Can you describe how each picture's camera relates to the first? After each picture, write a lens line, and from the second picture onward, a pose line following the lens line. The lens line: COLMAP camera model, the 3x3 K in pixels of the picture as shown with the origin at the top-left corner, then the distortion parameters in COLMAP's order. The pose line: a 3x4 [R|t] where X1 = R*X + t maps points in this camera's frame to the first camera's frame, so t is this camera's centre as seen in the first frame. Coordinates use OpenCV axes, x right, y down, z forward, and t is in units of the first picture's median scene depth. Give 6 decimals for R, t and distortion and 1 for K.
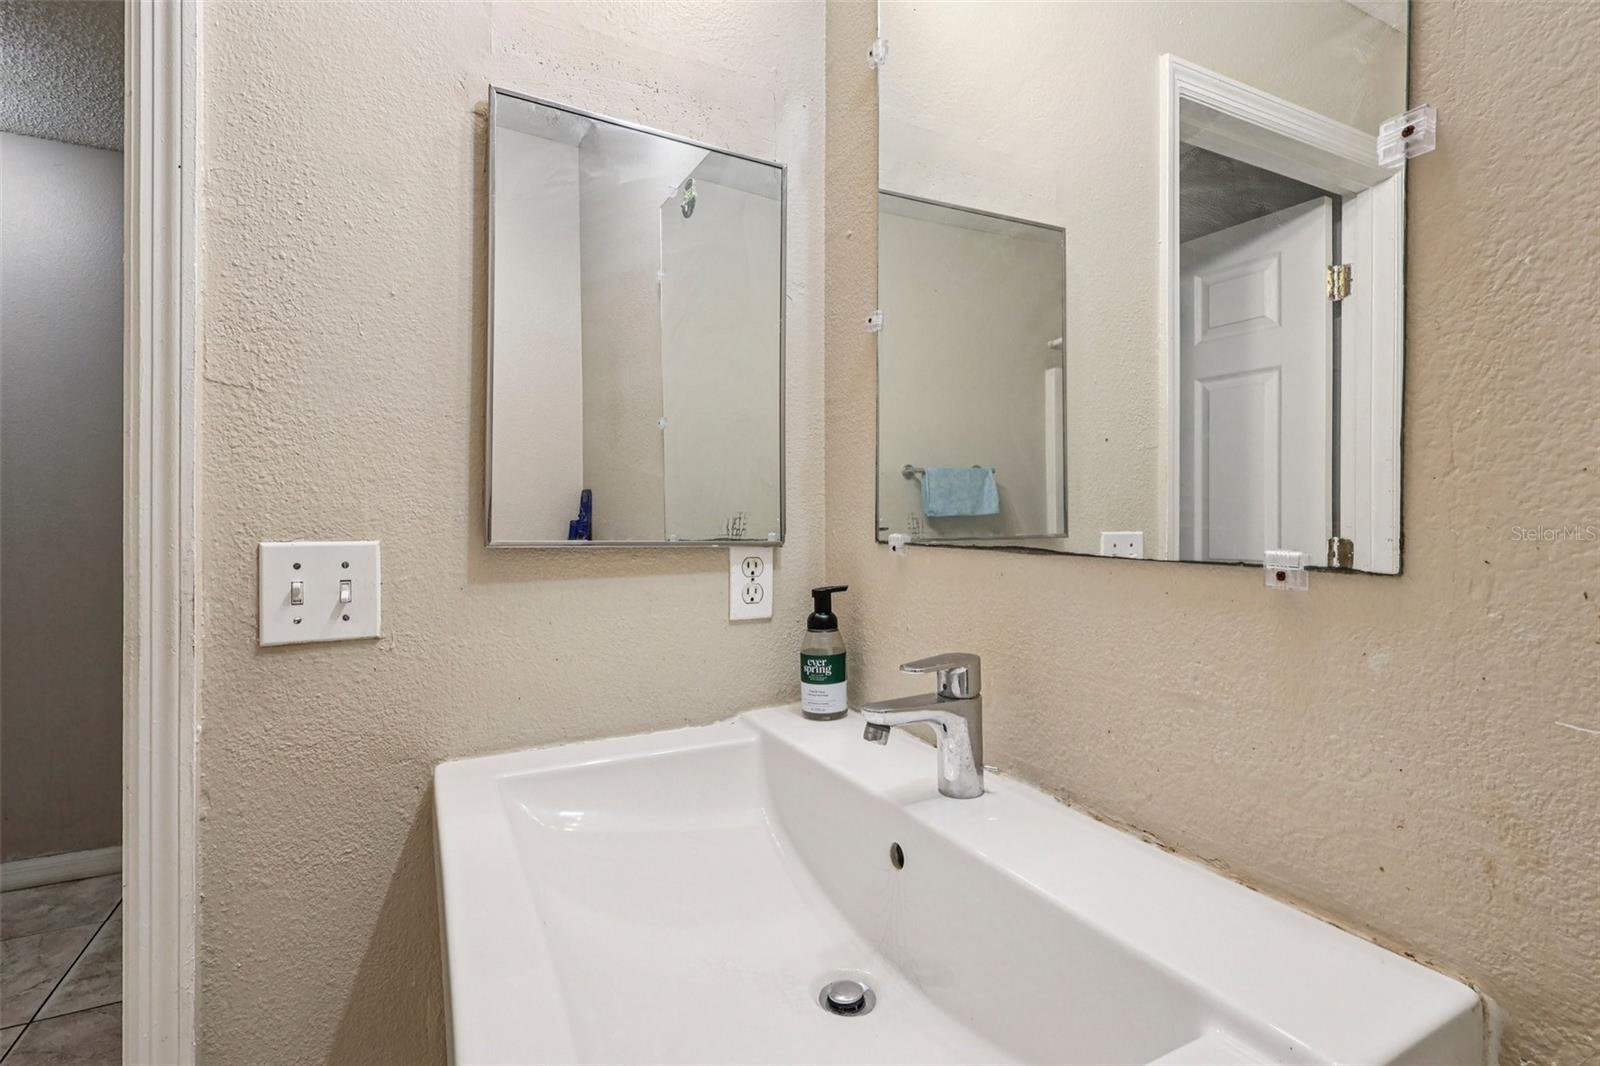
lens RADIAL K [[749.6, 0, 800.9], [0, 749.6, 518.5], [0, 0, 1]] dist [-0.000828, 0.001053]
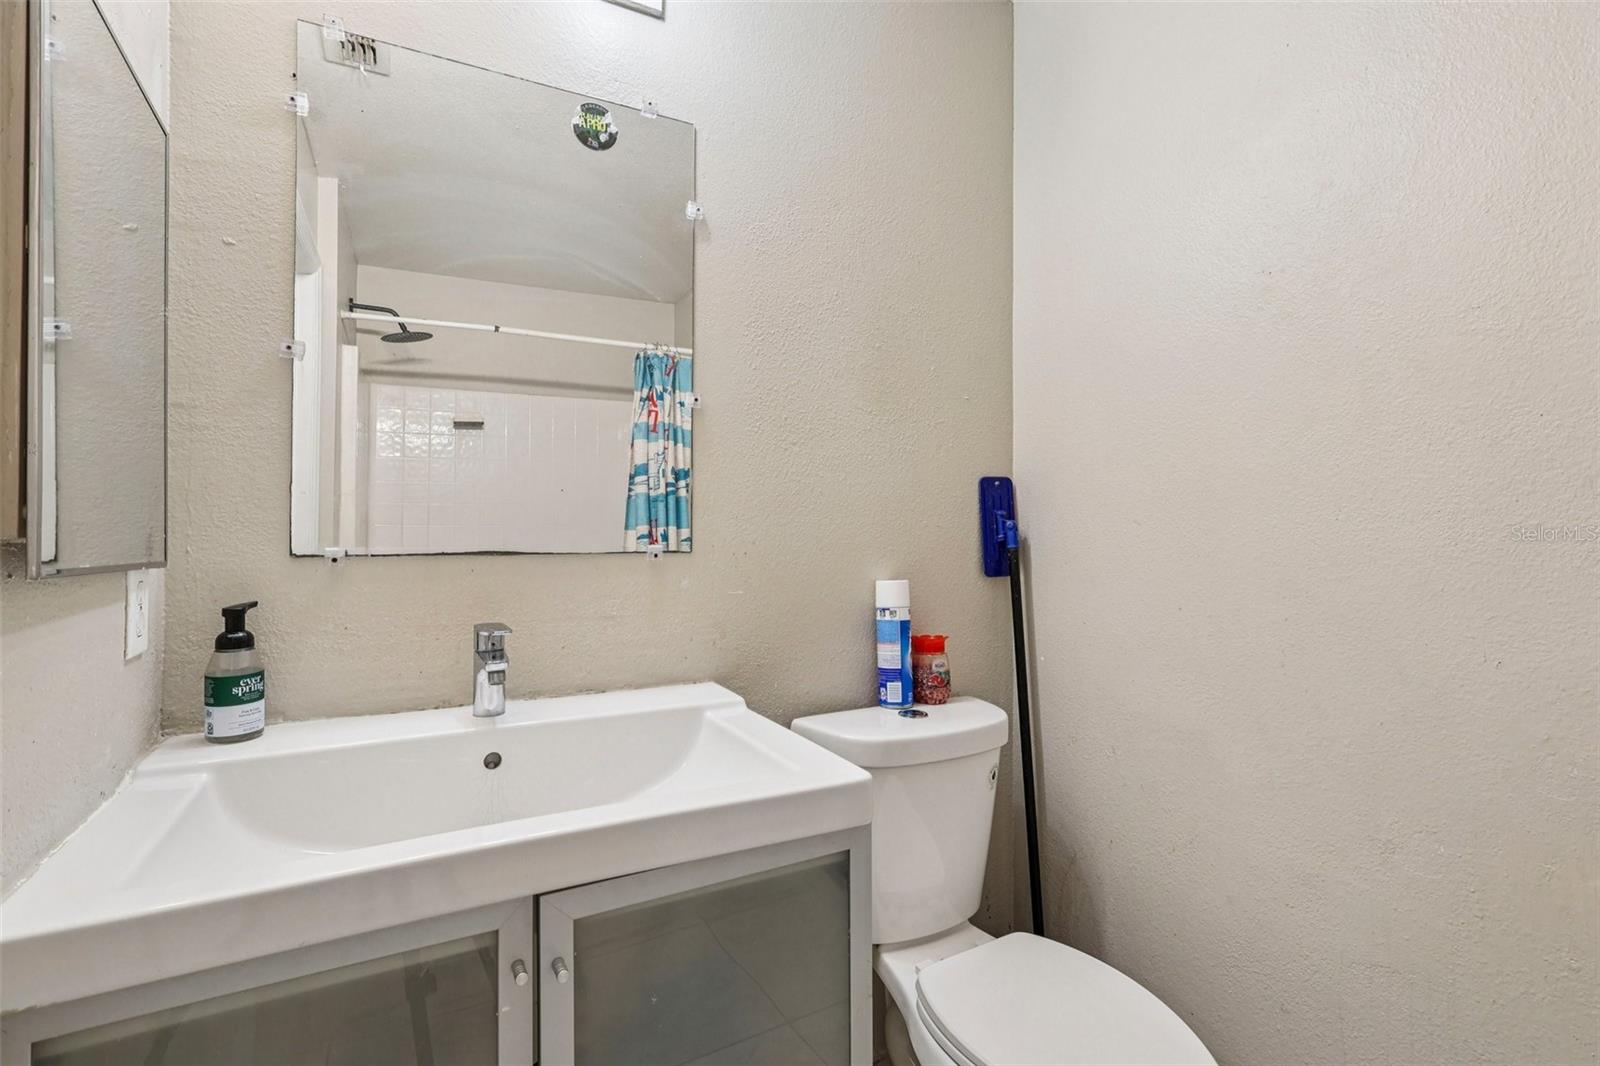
lens RADIAL K [[749.6, 0, 799.1], [0, 749.6, 531.0], [0, 0, 1]] dist [-0.000828, 0.001053]
pose [[-0.023316, 0.011095, 0.999667, -0.955798], [0.010186, 0.999889, -0.010860, 0.014229], [-0.999676, 0.009929, -0.023427, 0.296936]]
